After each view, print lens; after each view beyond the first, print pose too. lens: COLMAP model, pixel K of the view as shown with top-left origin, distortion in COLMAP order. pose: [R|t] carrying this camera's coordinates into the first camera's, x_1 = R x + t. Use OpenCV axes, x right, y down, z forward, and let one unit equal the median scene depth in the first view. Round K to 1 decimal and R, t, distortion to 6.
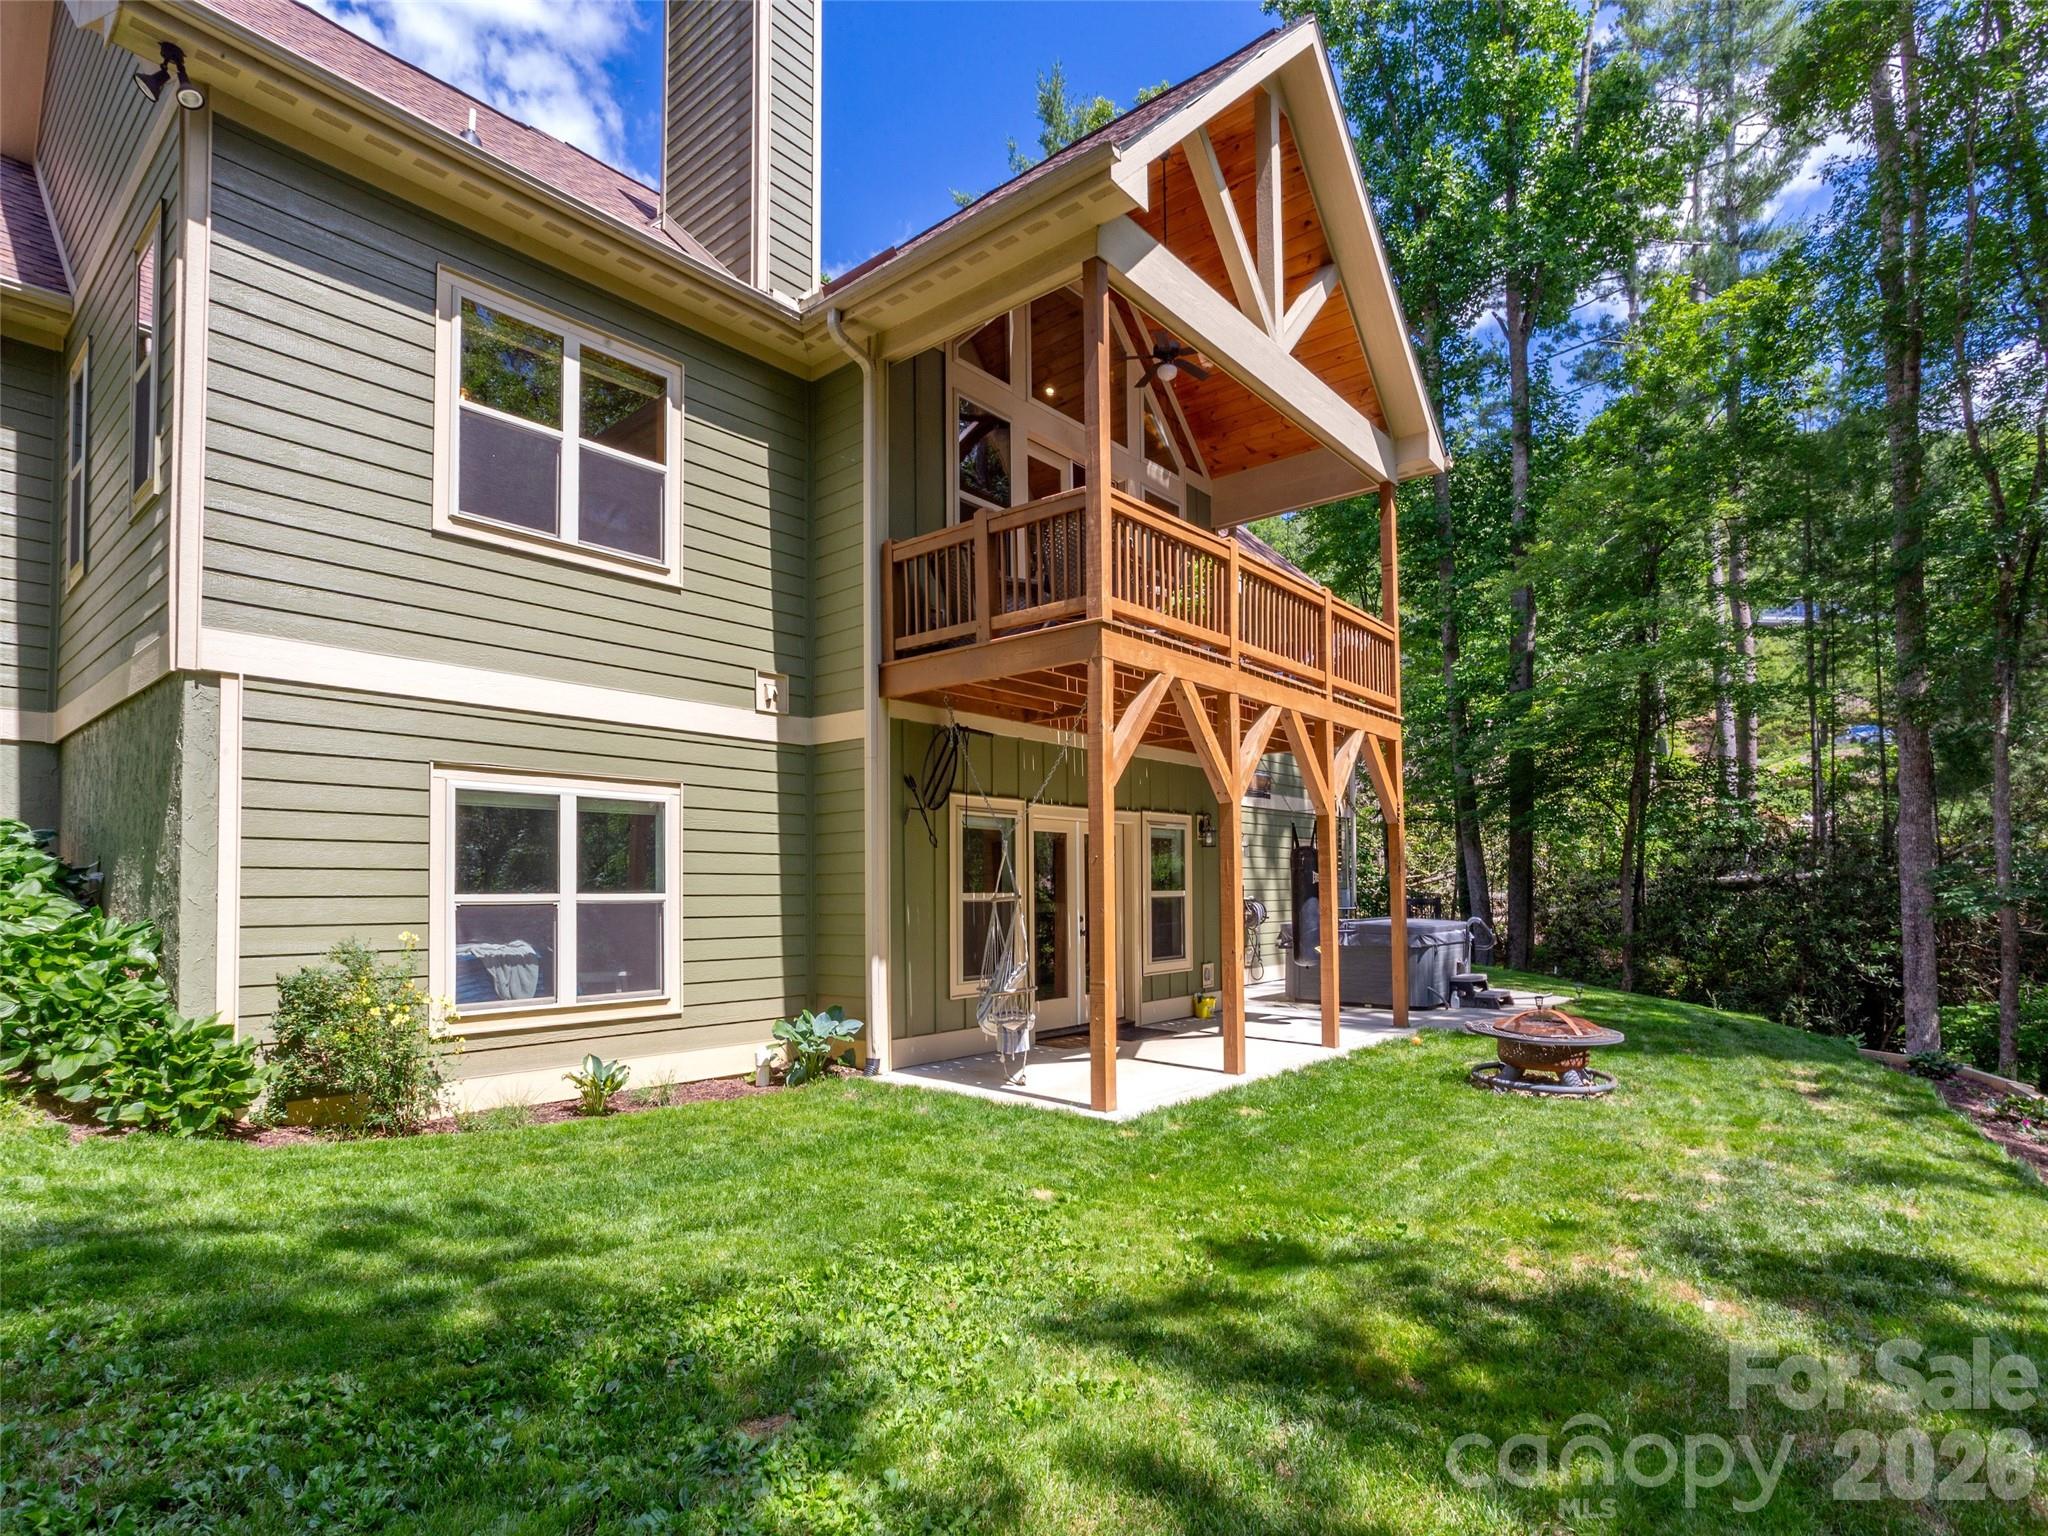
lens RADIAL K [[1061.9, 0, 1019.6], [0, 1061.9, 860.7], [0, 0, 1]] dist [-0.016845, 0.000441]
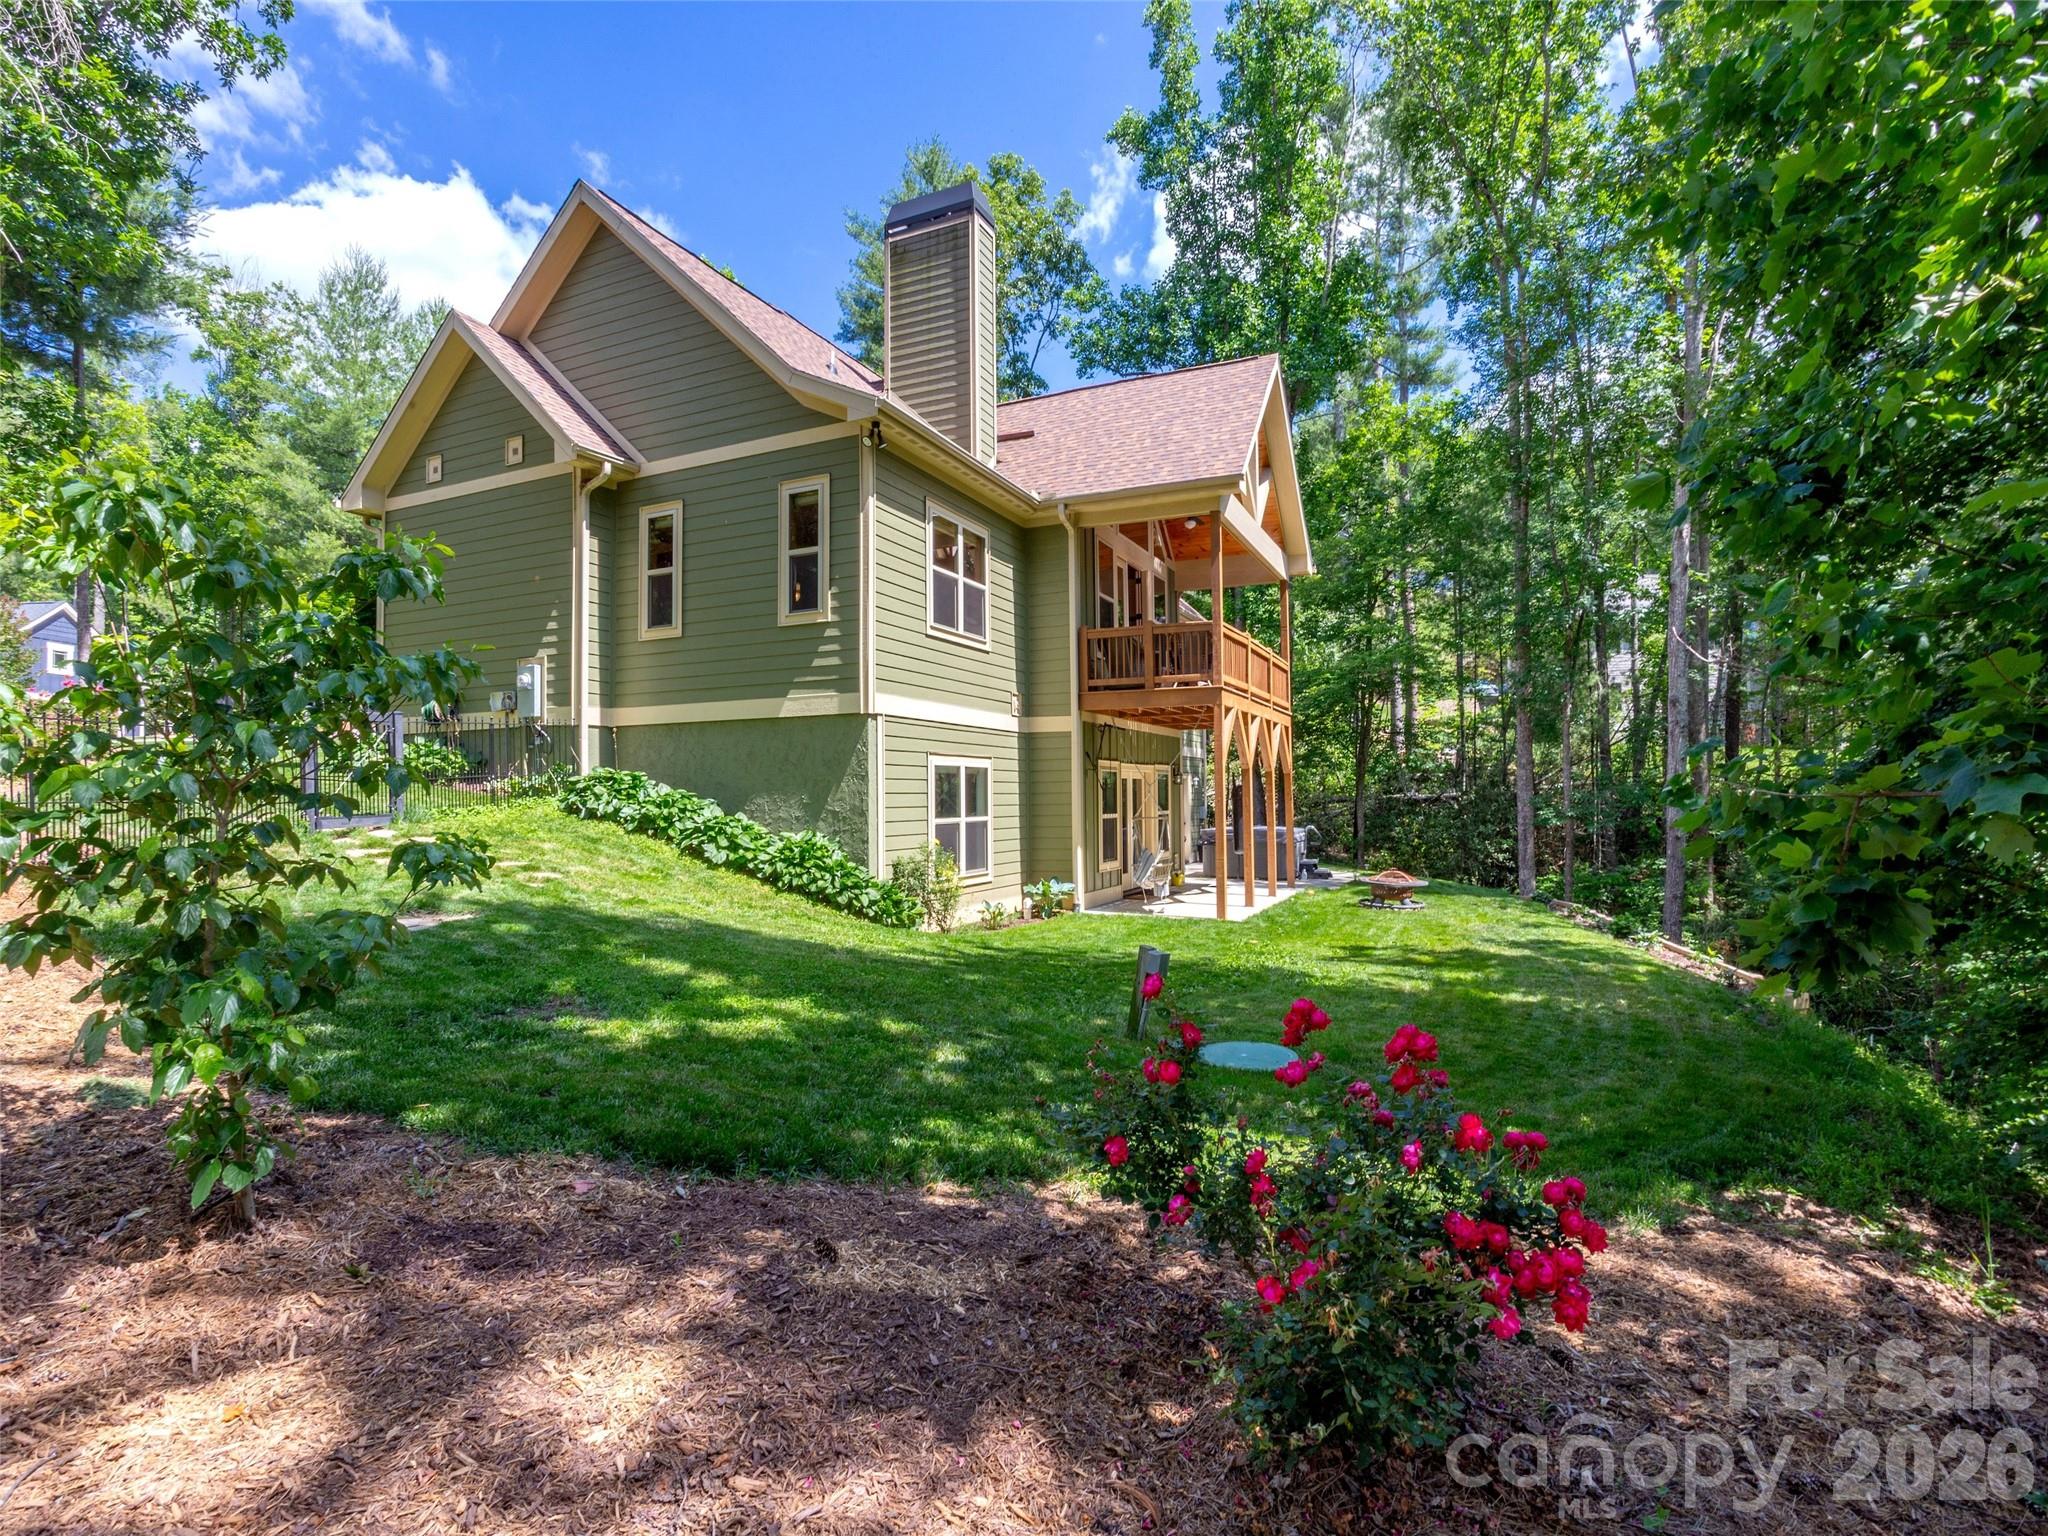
lens RADIAL K [[1081.4, 0, 987.8], [0, 1081.4, 760.5], [0, 0, 1]] dist [-0.042250, 0.000361]
pose [[0.964914, 0.012632, 0.262264, -0.796999], [-0.011753, 0.999919, -0.004922, -0.055762], [-0.262305, 0.001667, 0.964984, -0.803083]]
